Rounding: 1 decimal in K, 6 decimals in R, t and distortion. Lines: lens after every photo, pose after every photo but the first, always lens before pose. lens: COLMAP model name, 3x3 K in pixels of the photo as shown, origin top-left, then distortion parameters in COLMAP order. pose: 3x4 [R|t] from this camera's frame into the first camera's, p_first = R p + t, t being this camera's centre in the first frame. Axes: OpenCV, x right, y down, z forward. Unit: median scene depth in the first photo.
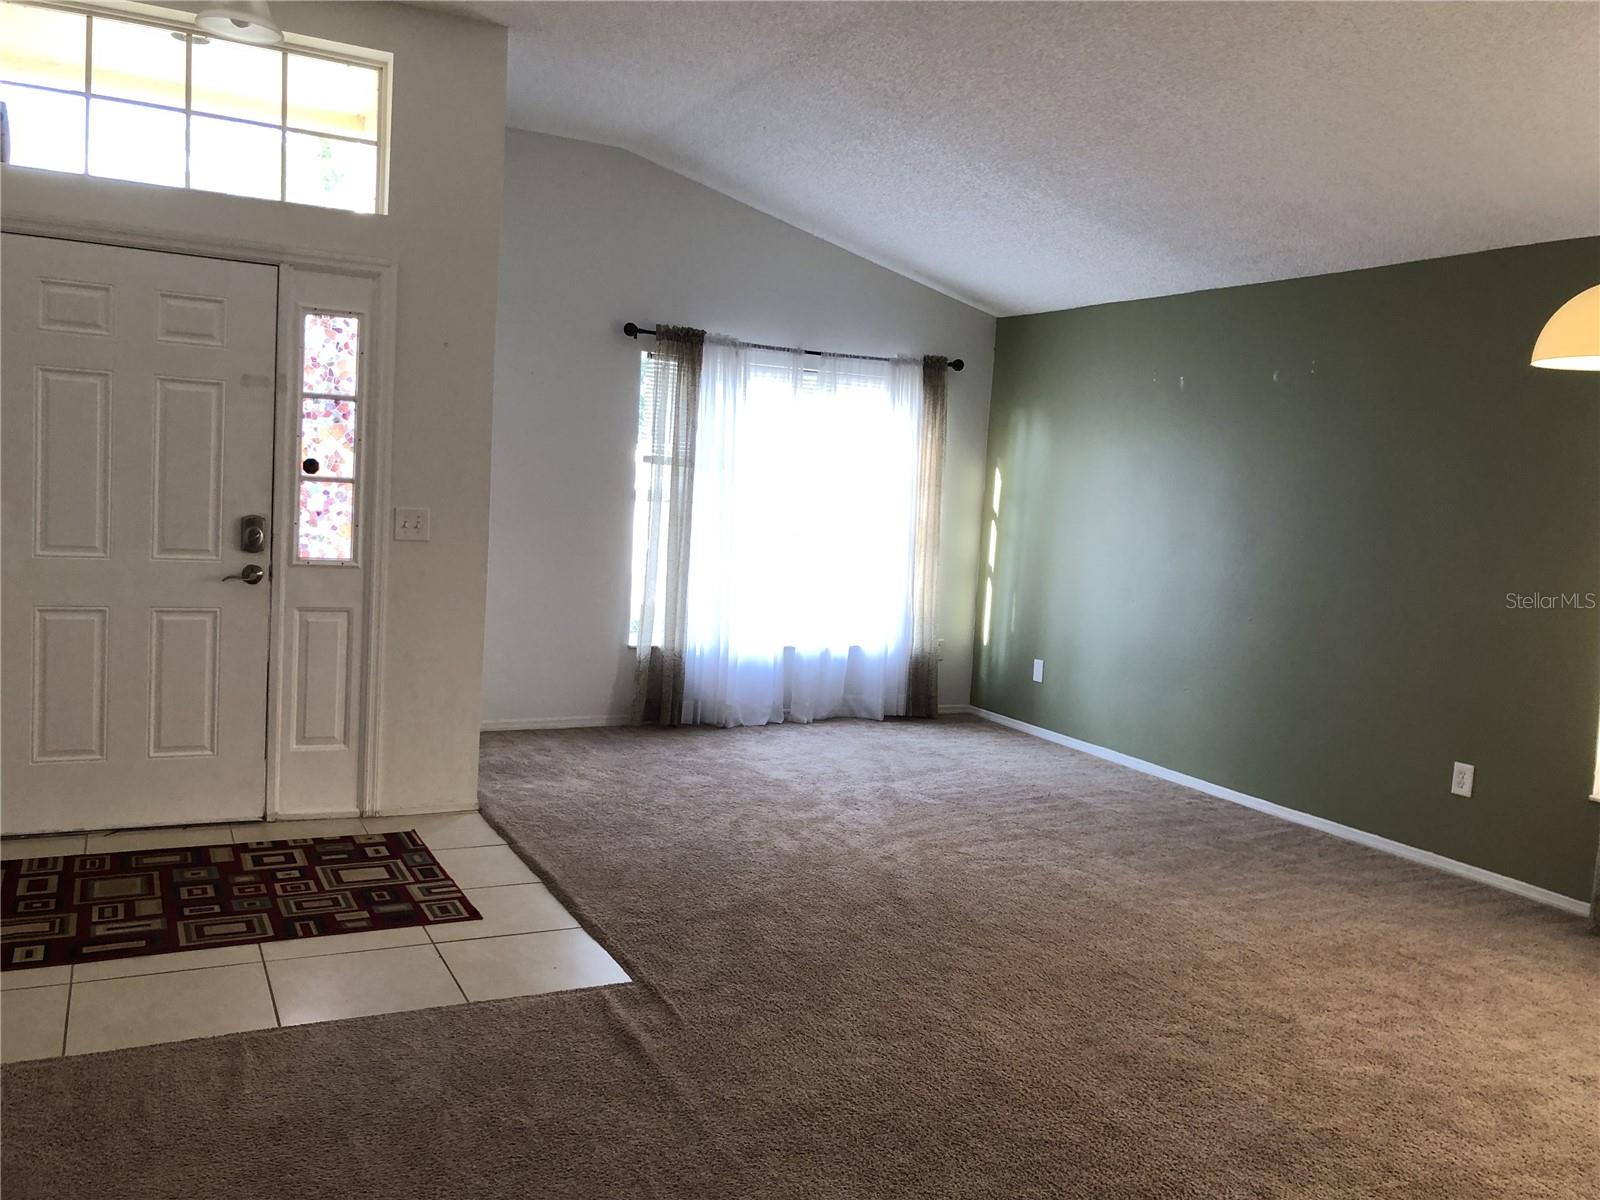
lens RADIAL K [[1319.9, 0, 793.8], [0, 1319.9, 591.5], [0, 0, 1]] dist [0.031785, -0.017436]
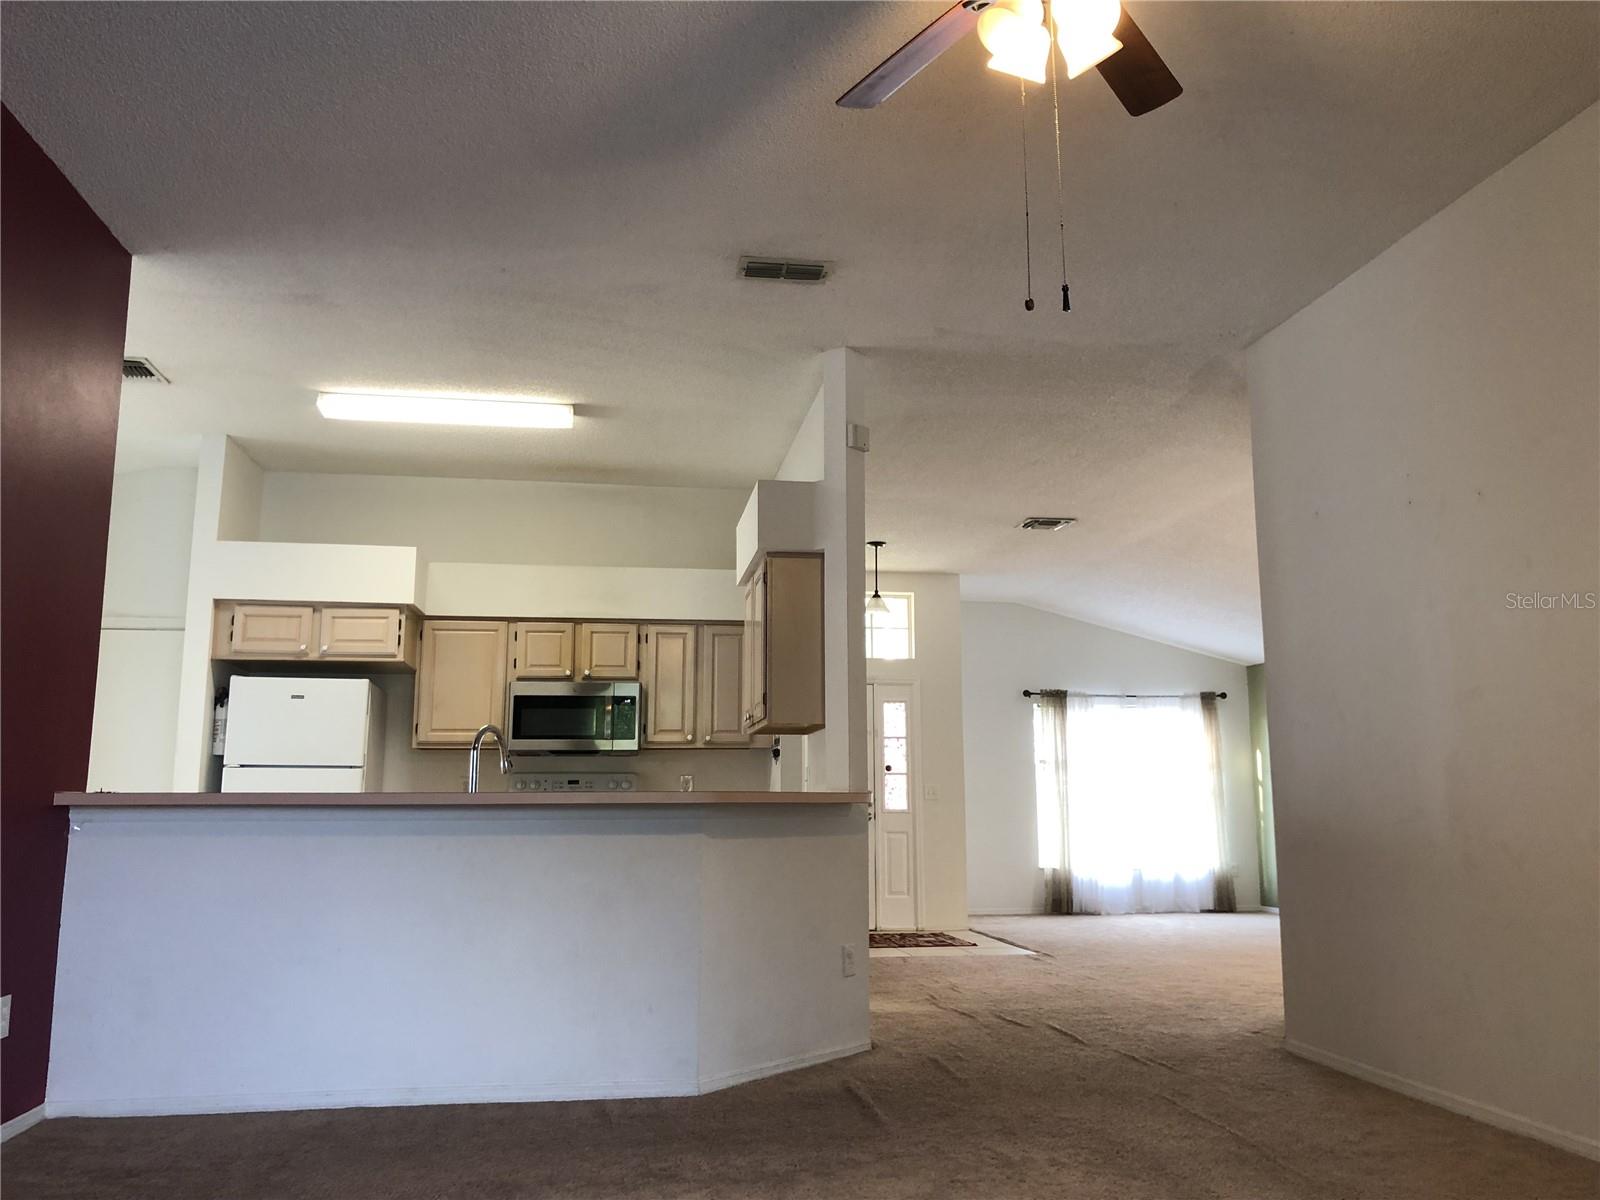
lens RADIAL K [[1319.9, 0, 795.7], [0, 1319.9, 589.8], [0, 0, 1]] dist [0.031785, -0.017436]
pose [[0.949900, -0.113564, -0.291193, 0.127309], [0.033842, 0.963549, -0.265383, 0.144523], [0.310716, 0.242233, 0.919118, -0.848721]]
